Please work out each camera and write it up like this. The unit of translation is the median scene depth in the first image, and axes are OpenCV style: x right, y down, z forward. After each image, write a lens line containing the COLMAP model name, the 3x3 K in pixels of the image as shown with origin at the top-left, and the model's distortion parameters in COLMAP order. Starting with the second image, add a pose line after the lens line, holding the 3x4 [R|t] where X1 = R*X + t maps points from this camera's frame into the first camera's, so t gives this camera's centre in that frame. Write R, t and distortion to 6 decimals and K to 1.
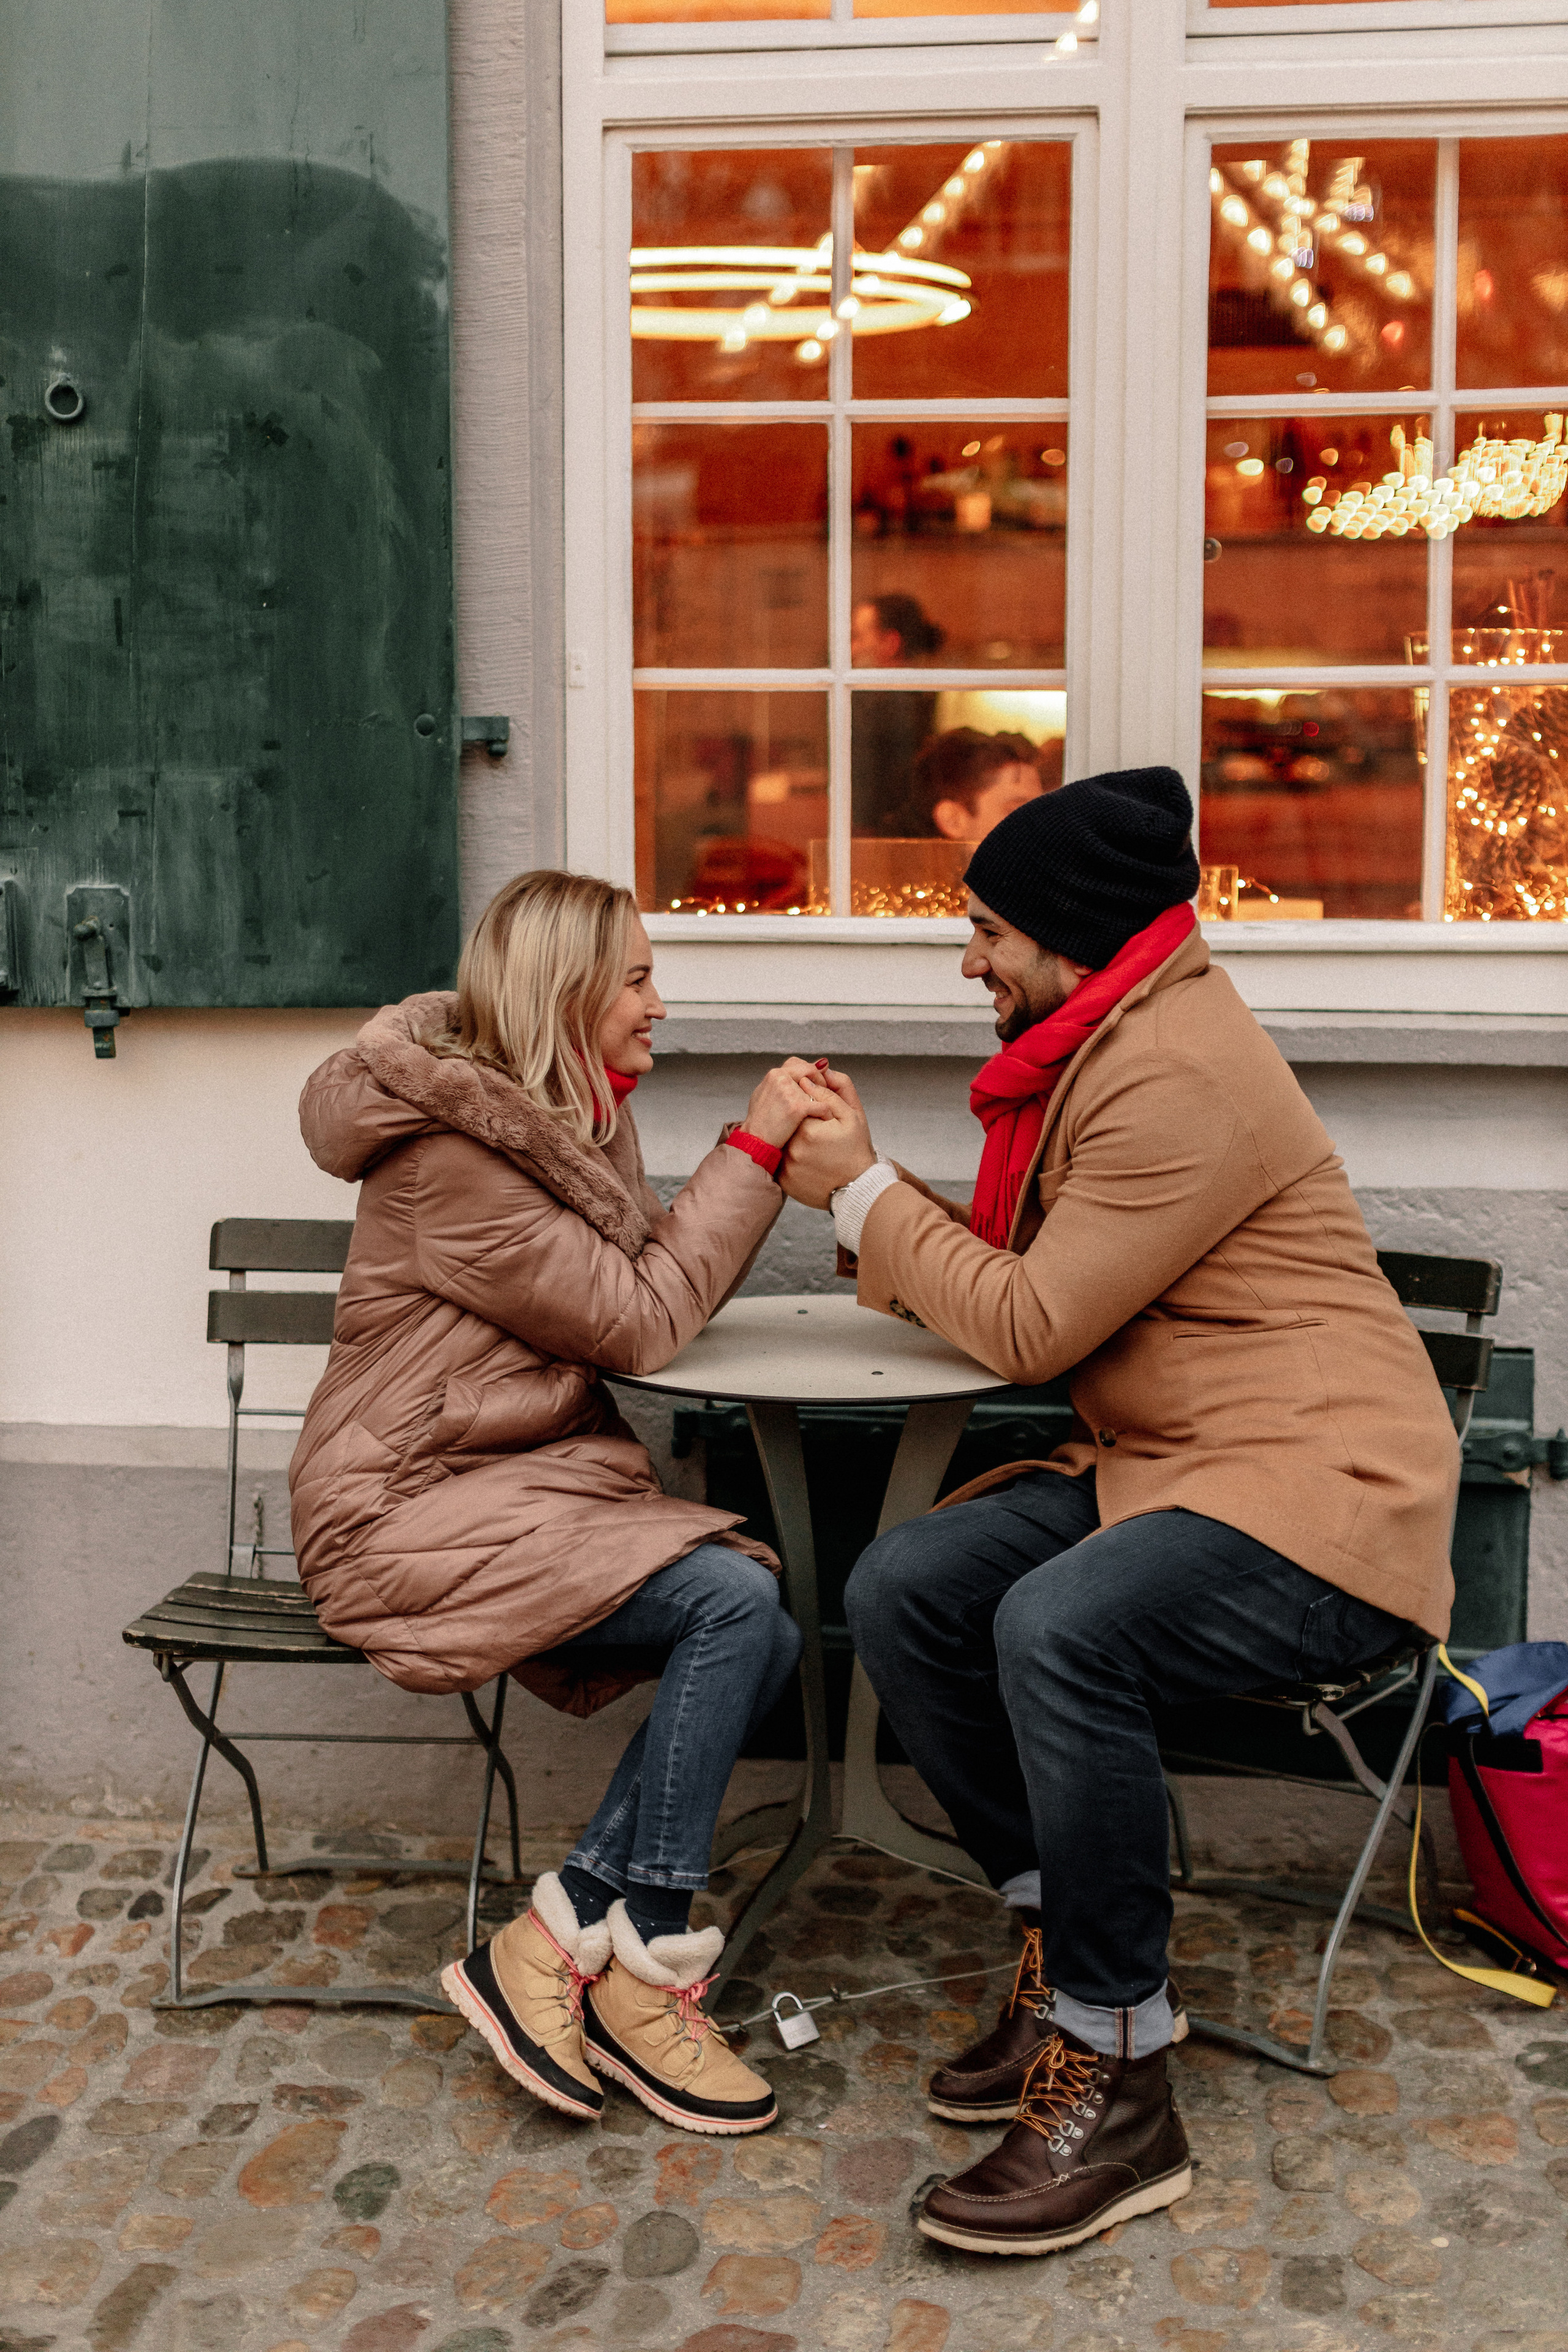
lens RADIAL K [[3233.3, 0, 784.0], [0, 3233.3, 1176.0], [0, 0, 1]] dist [0.000090, -0.038034]
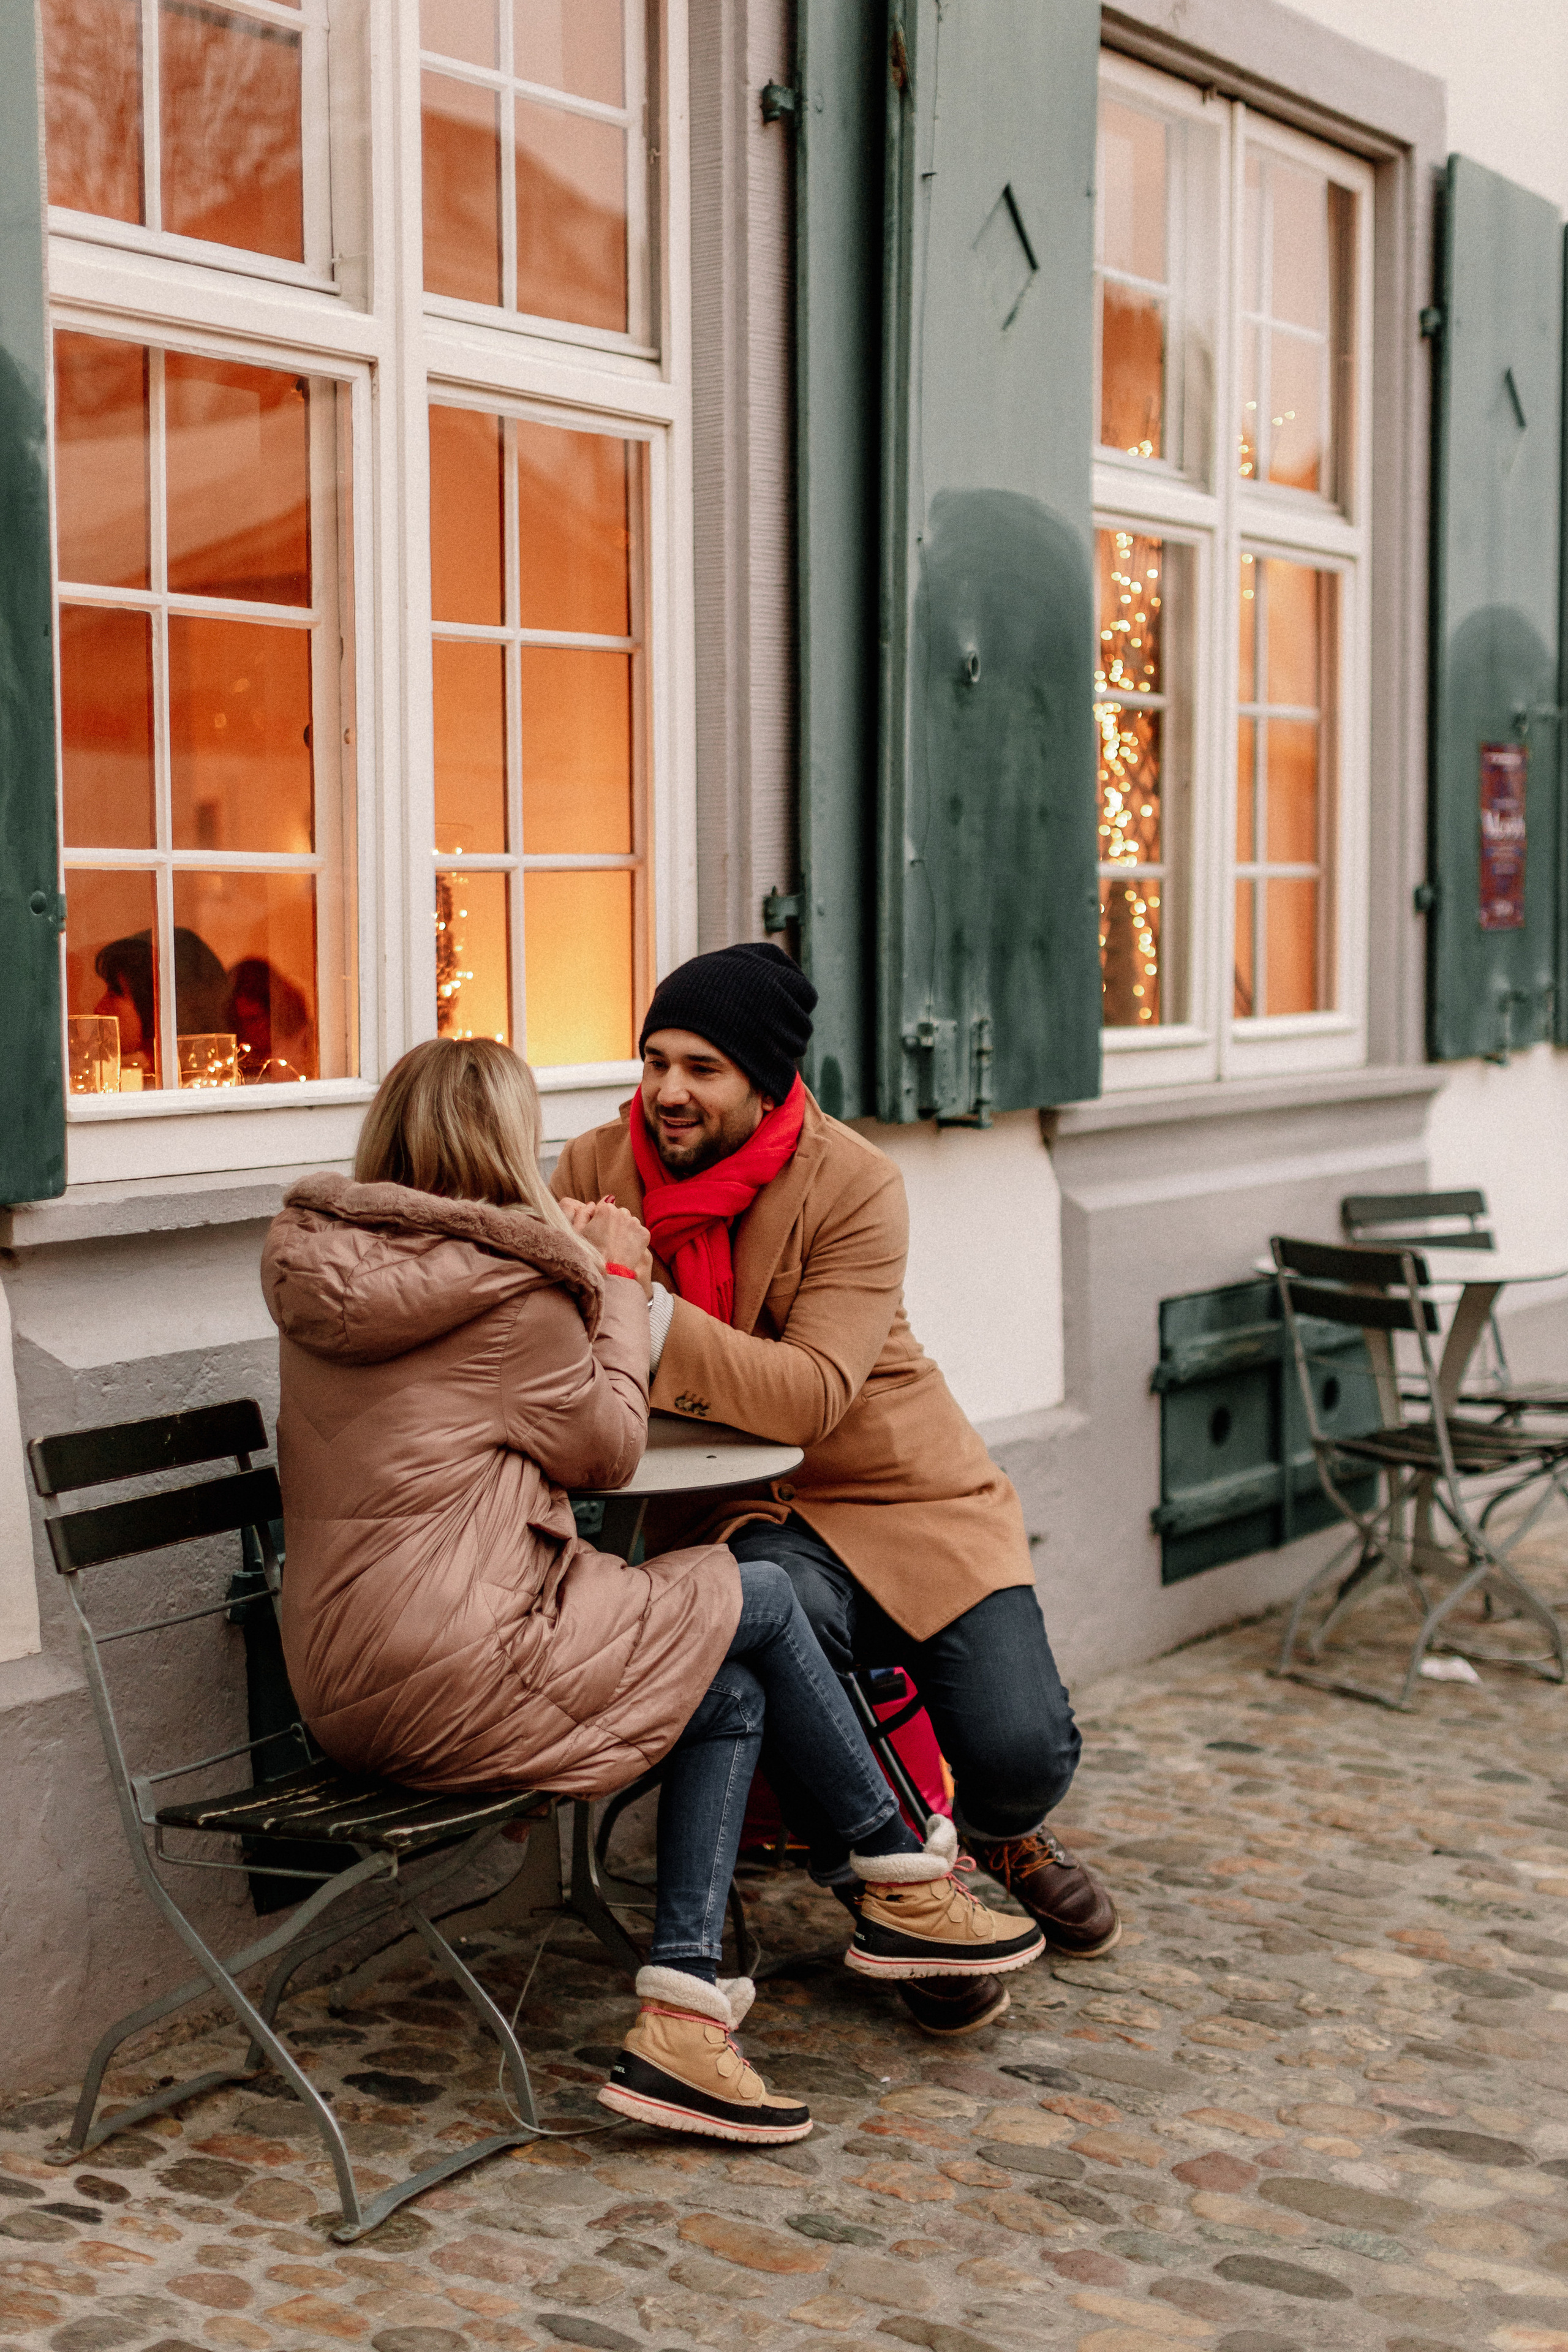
lens RADIAL K [[3372.4, 0, 784.0], [0, 3372.4, 1176.0], [0, 0, 1]] dist [0.020154, -0.022877]
pose [[0.452400, -0.071251, 0.888964, -1.033044], [0.119387, 0.992670, 0.018807, -0.060282], [-0.883788, 0.097623, 0.457590, 0.412265]]
